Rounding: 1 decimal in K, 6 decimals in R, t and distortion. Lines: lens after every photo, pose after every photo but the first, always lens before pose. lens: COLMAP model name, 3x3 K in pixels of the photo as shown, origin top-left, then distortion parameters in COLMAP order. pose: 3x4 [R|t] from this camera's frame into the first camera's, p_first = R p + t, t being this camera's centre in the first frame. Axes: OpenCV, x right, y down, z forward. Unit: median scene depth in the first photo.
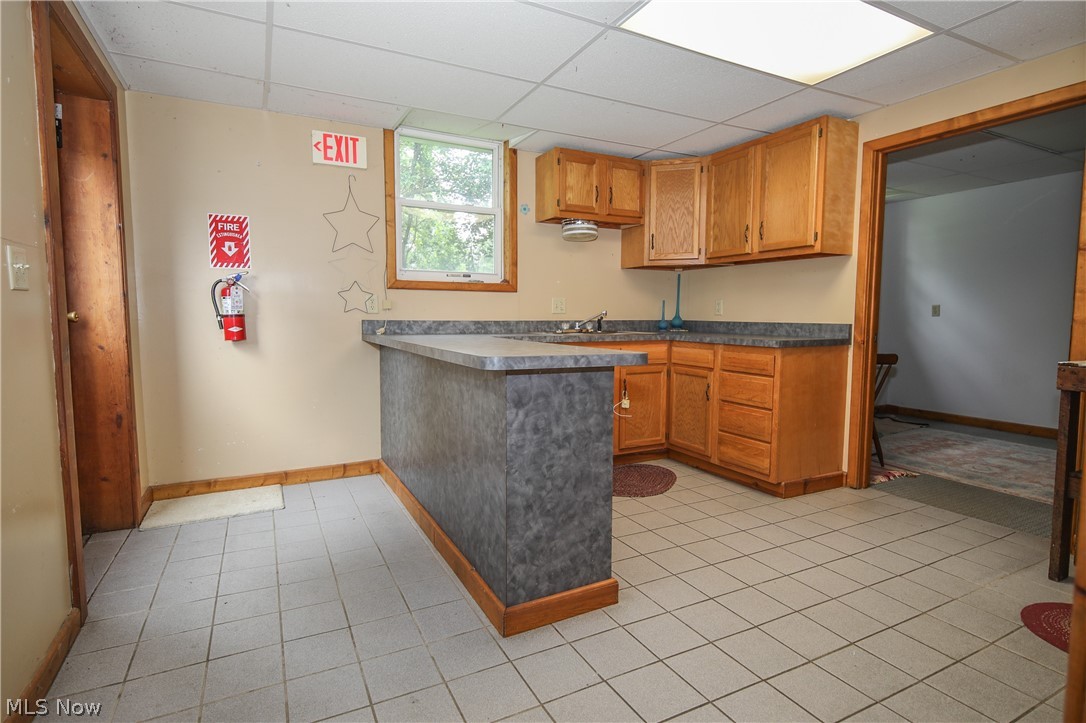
lens RADIAL K [[545.4, 0, 543.5], [0, 545.4, 360.4], [0, 0, 1]] dist [0.006864, -0.000264]
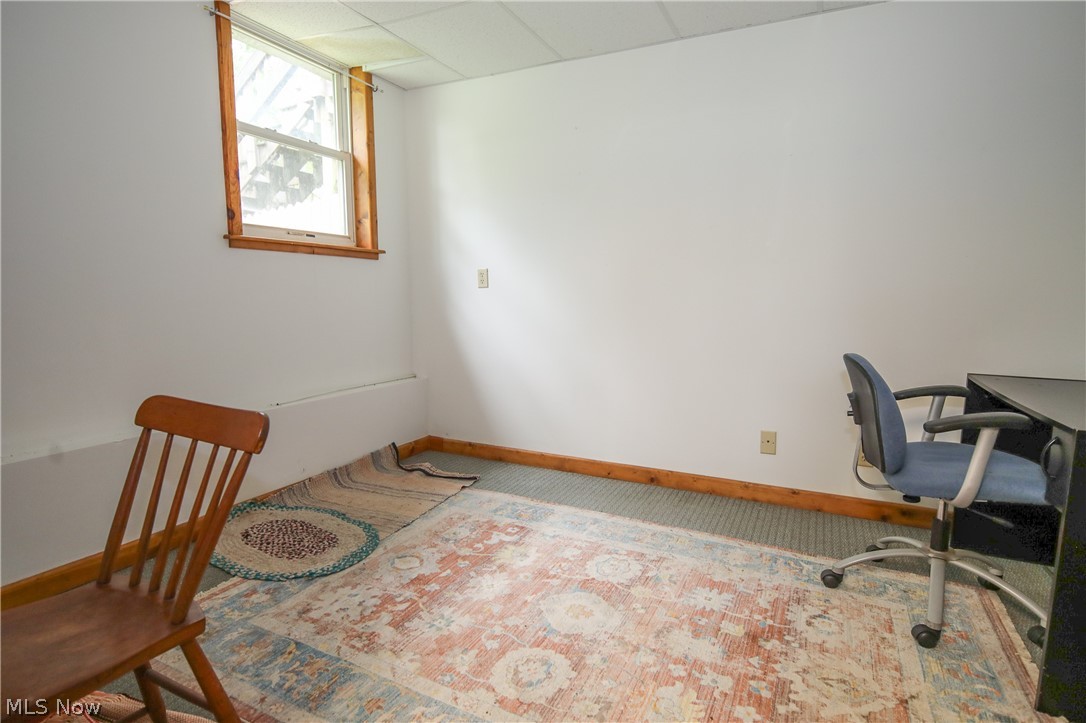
lens RADIAL K [[545.4, 0, 543.2], [0, 545.4, 361.4], [0, 0, 1]] dist [0.006864, -0.000264]
pose [[0.805469, -0.070199, 0.588465, 0.414458], [0.042270, 0.997236, 0.061104, -0.034627], [-0.591128, -0.024343, 0.806210, 0.480736]]
